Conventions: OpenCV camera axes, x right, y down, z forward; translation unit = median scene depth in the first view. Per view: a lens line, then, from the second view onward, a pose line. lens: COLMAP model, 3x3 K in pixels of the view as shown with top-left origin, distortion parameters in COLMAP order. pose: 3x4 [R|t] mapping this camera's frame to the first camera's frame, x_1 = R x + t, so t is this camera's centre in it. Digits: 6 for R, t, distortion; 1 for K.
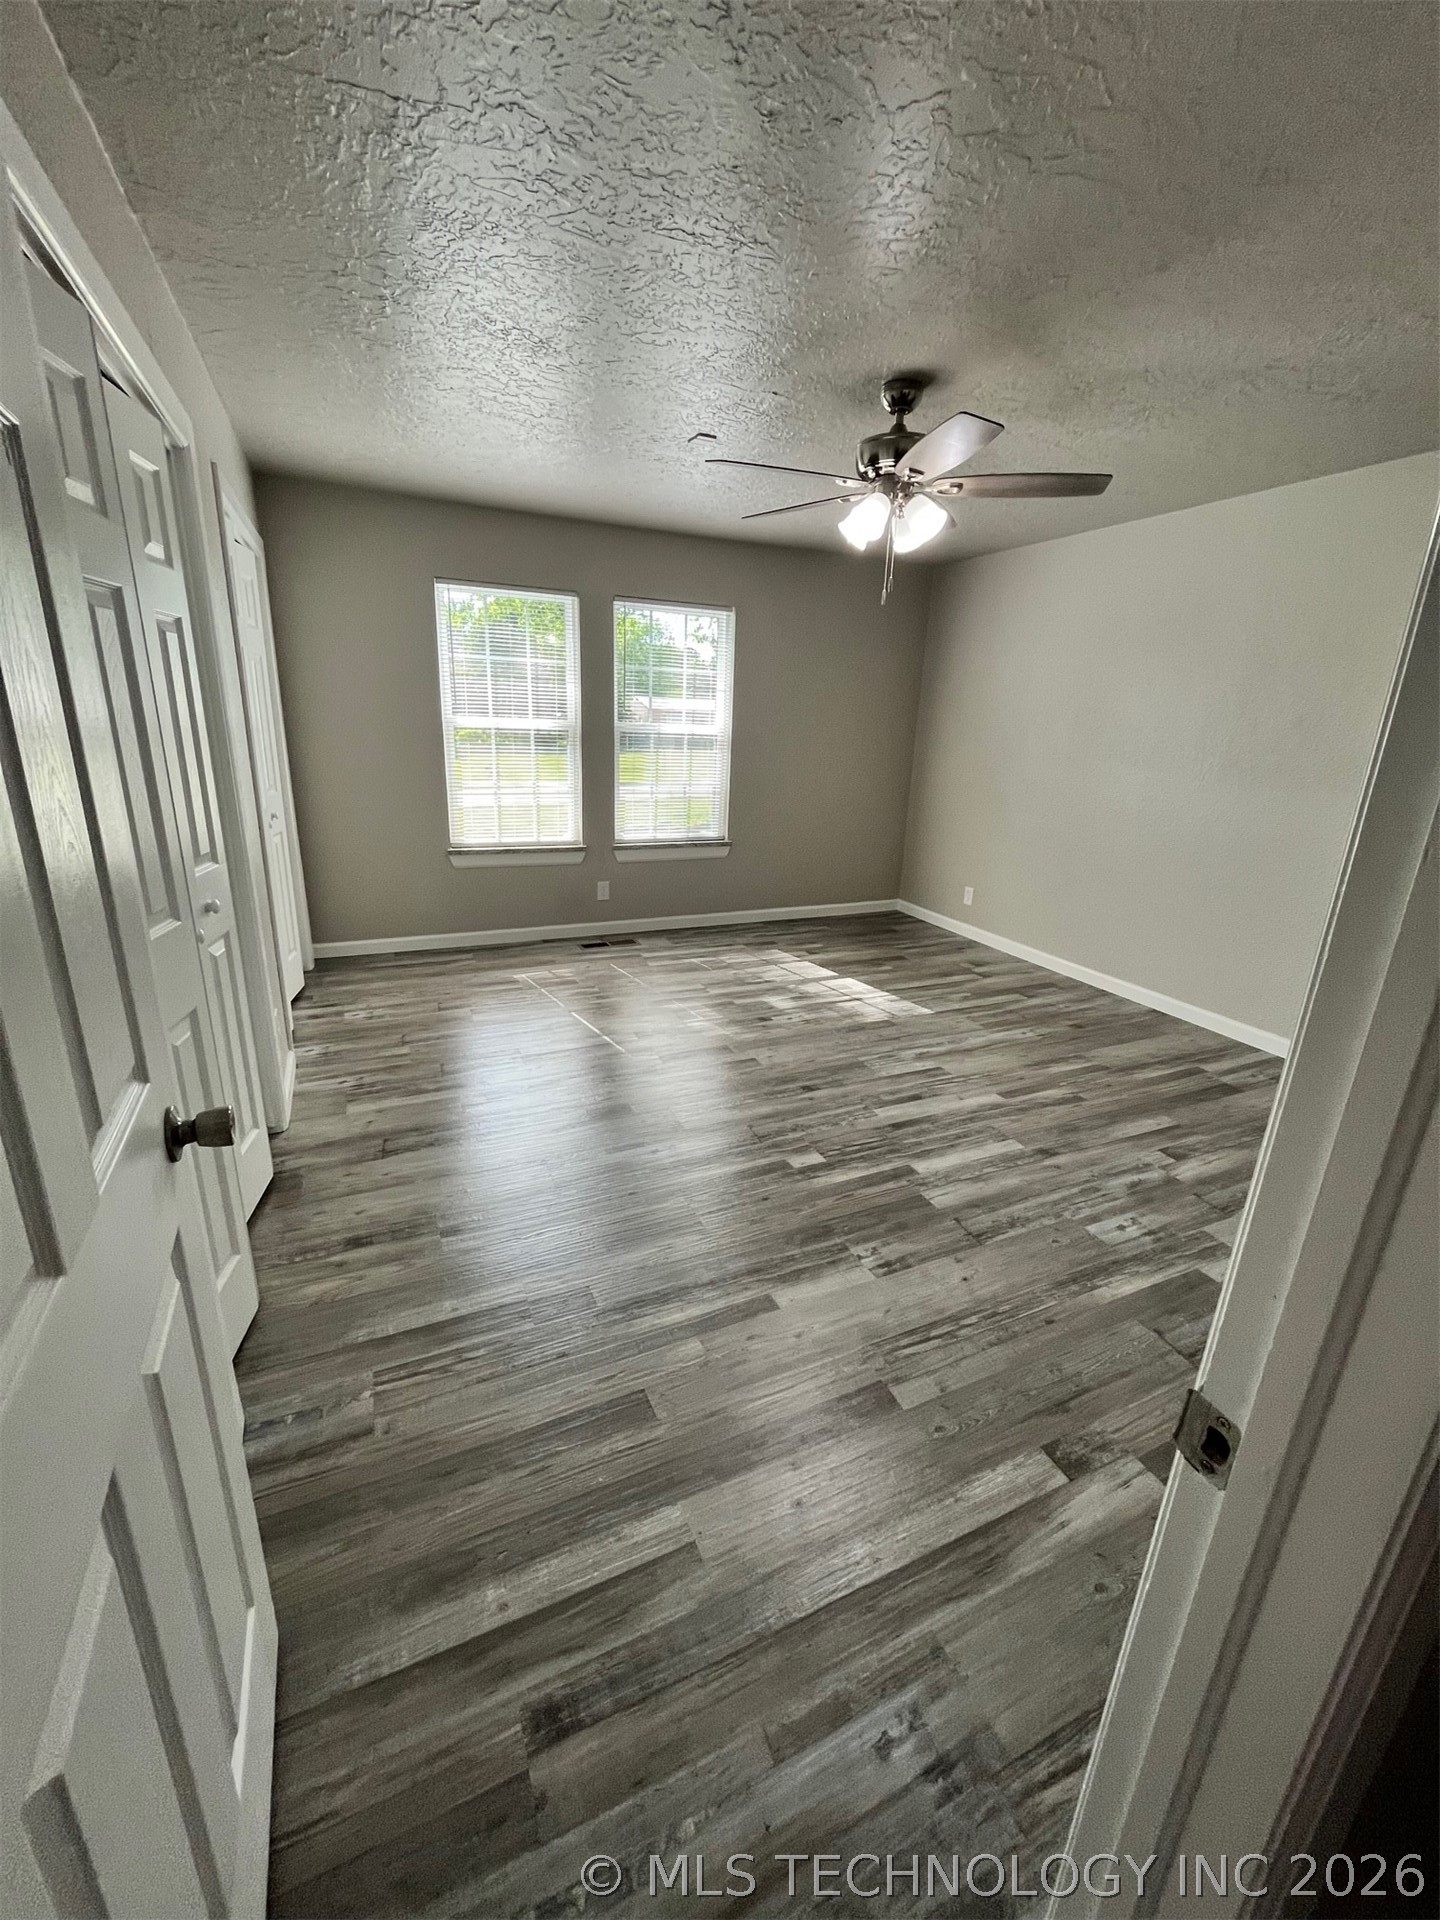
lens RADIAL K [[775.3, 0, 710.6], [0, 775.3, 950.8], [0, 0, 1]] dist [-0.001989, -0.000293]
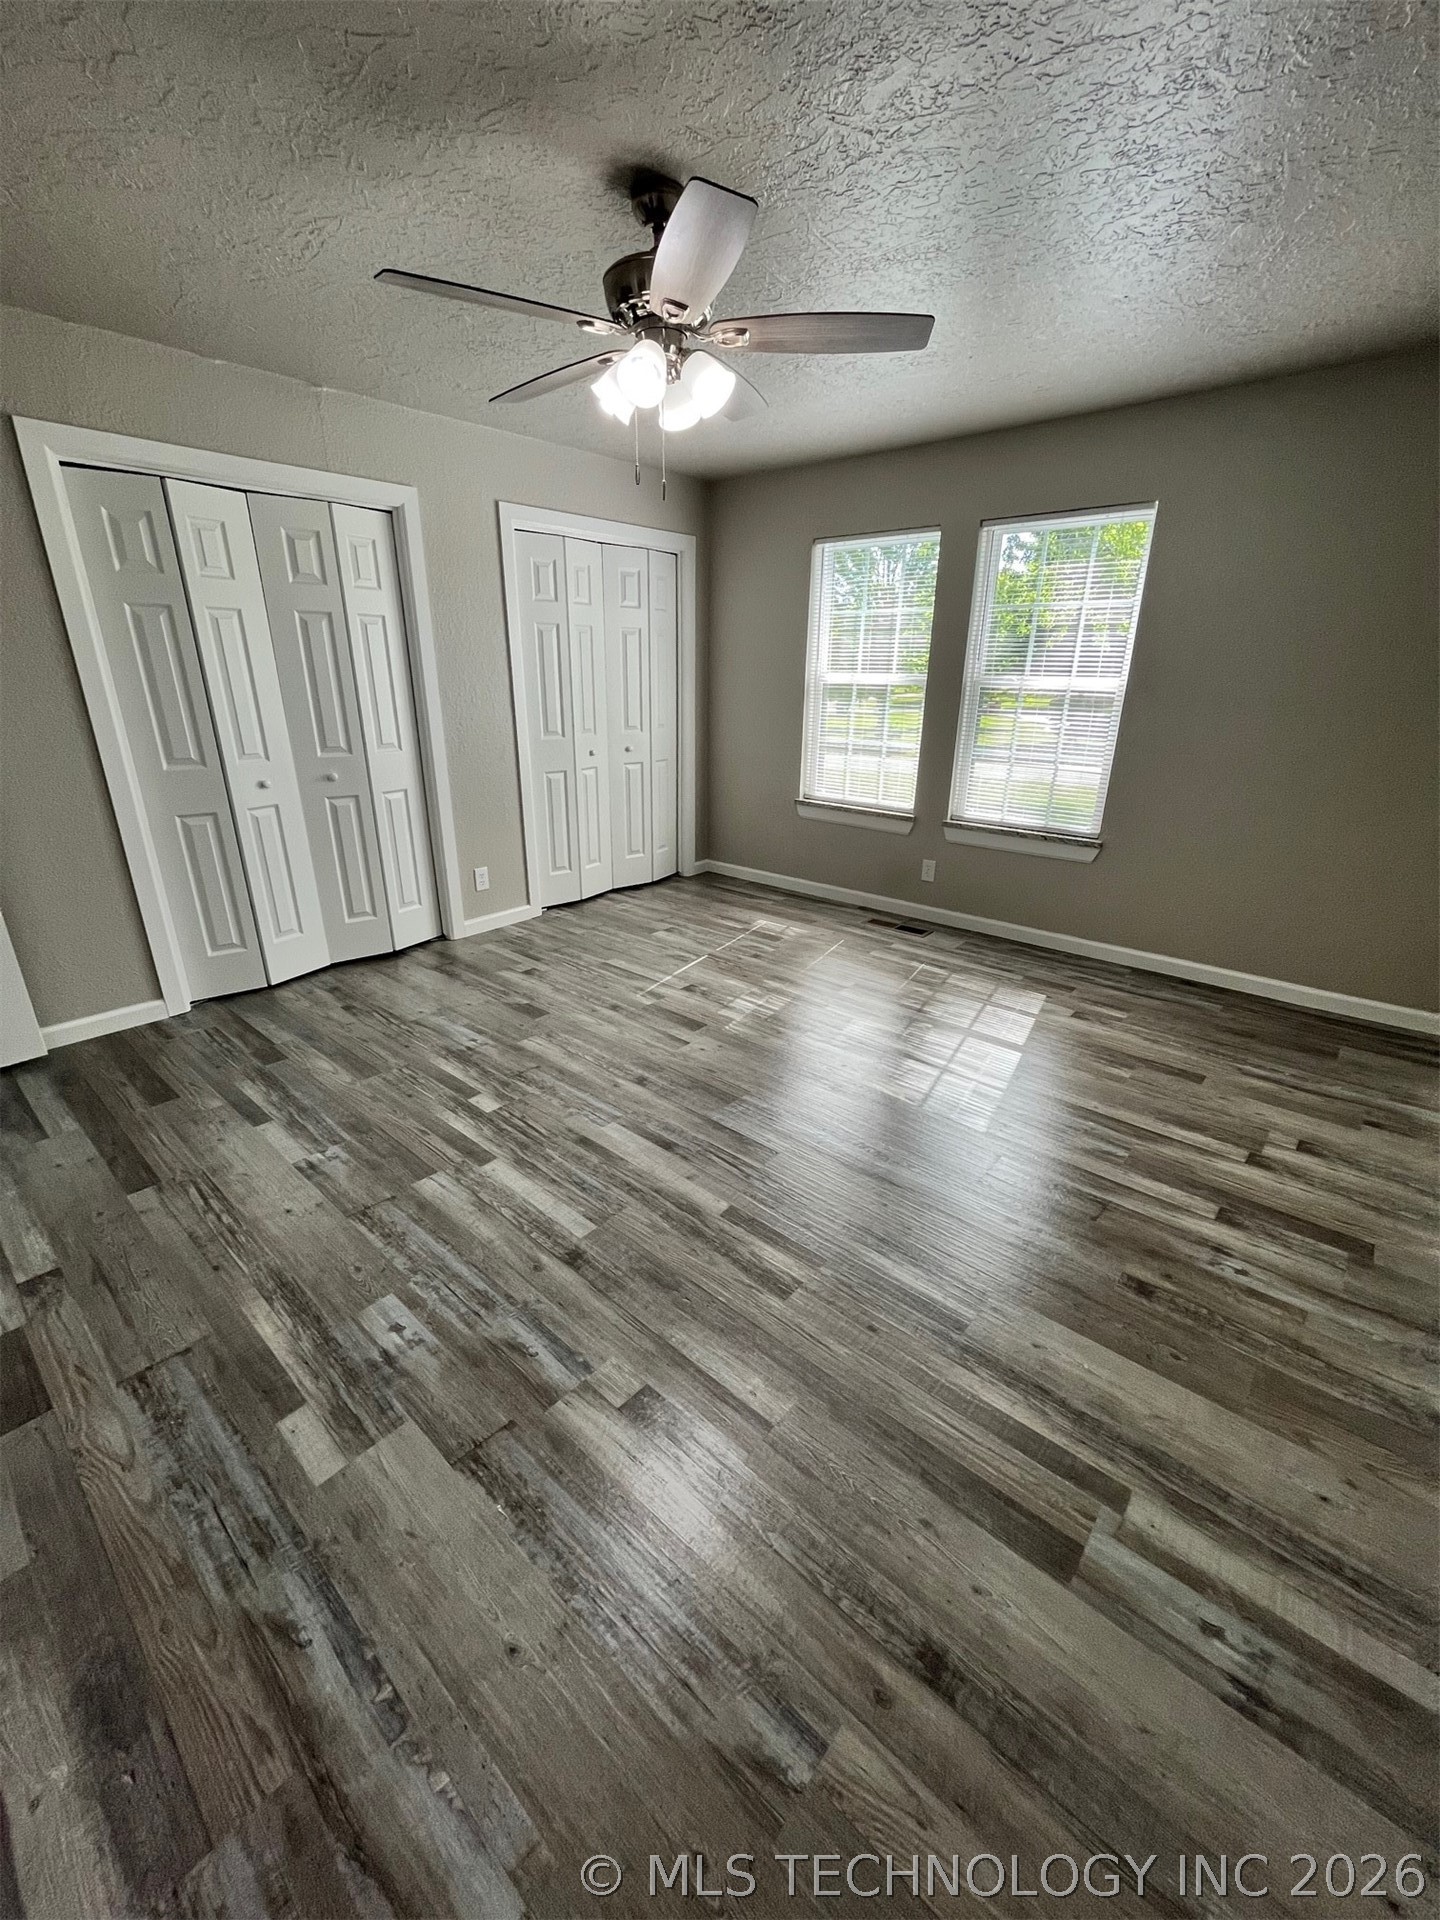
lens RADIAL K [[775.3, 0, 724.7], [0, 775.3, 946.2], [0, 0, 1]] dist [-0.001989, -0.000293]
pose [[0.422028, 0.276552, -0.863372, 0.617872], [-0.256916, 0.949779, 0.178646, -0.105353], [0.869417, 0.146421, 0.471884, 0.445783]]
